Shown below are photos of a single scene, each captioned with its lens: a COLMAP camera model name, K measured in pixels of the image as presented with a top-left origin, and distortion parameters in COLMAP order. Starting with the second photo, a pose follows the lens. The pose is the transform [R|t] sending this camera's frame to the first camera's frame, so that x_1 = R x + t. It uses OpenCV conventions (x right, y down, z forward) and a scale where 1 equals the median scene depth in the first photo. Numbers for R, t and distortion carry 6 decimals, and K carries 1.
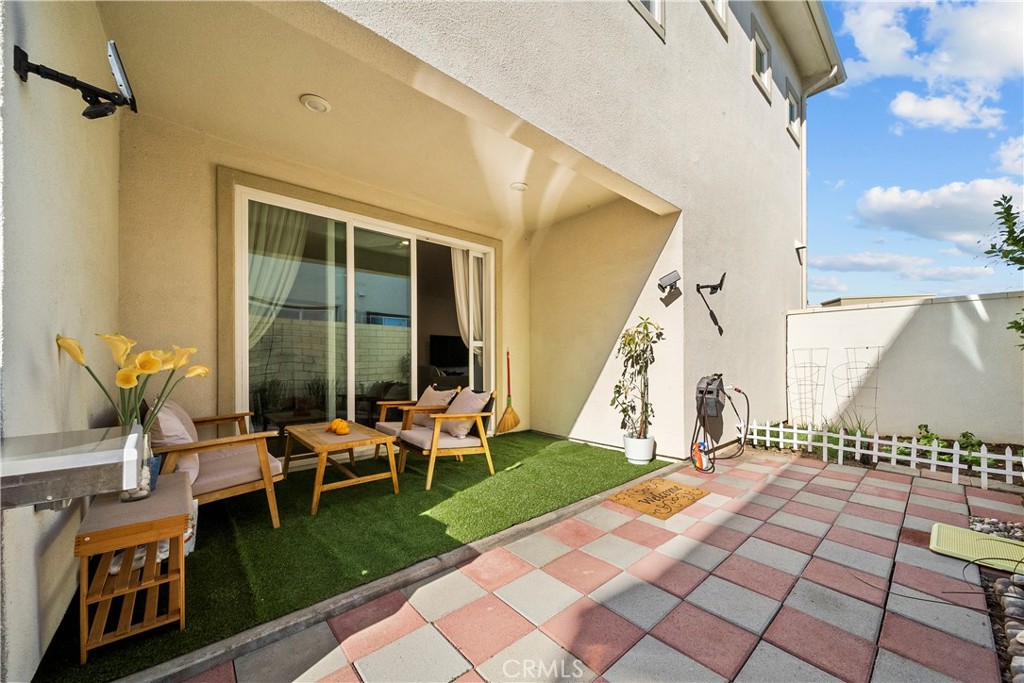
lens RADIAL K [[377.0, 0, 514.8], [0, 377.0, 360.2], [0, 0, 1]] dist [-0.000583, -0.000232]
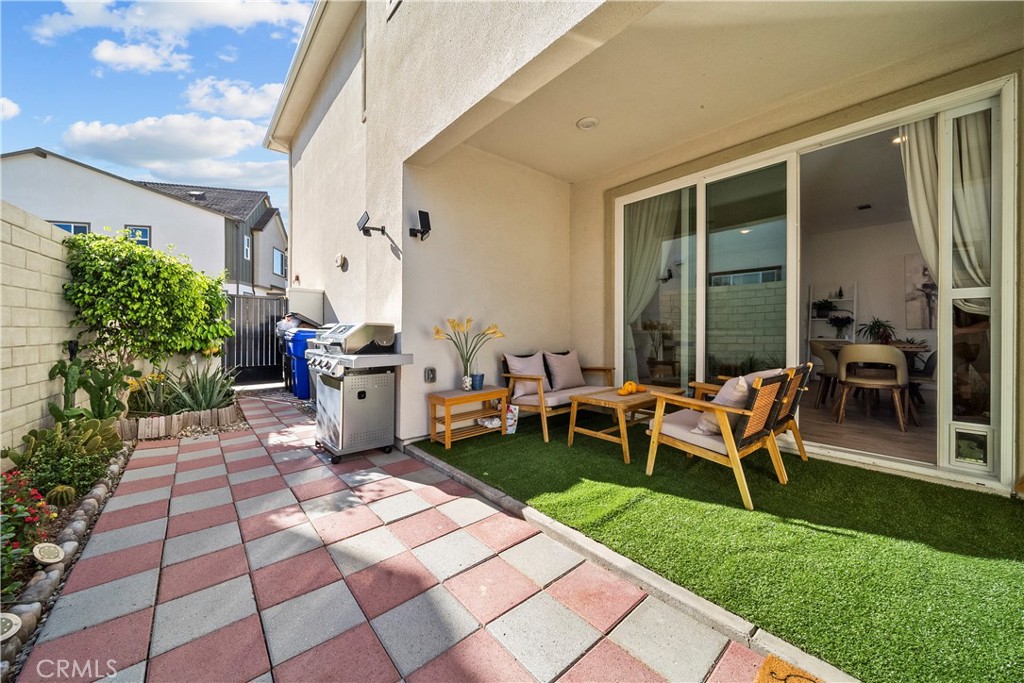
lens RADIAL K [[373.2, 0, 513.5], [0, 373.2, 328.1], [0, 0, 1]] dist [-0.000717, -0.000149]
pose [[-0.011011, -0.002205, -0.999937, 0.618085], [0.002664, 0.999994, -0.002234, 0.001352], [0.999936, -0.002688, -0.011005, 0.665497]]
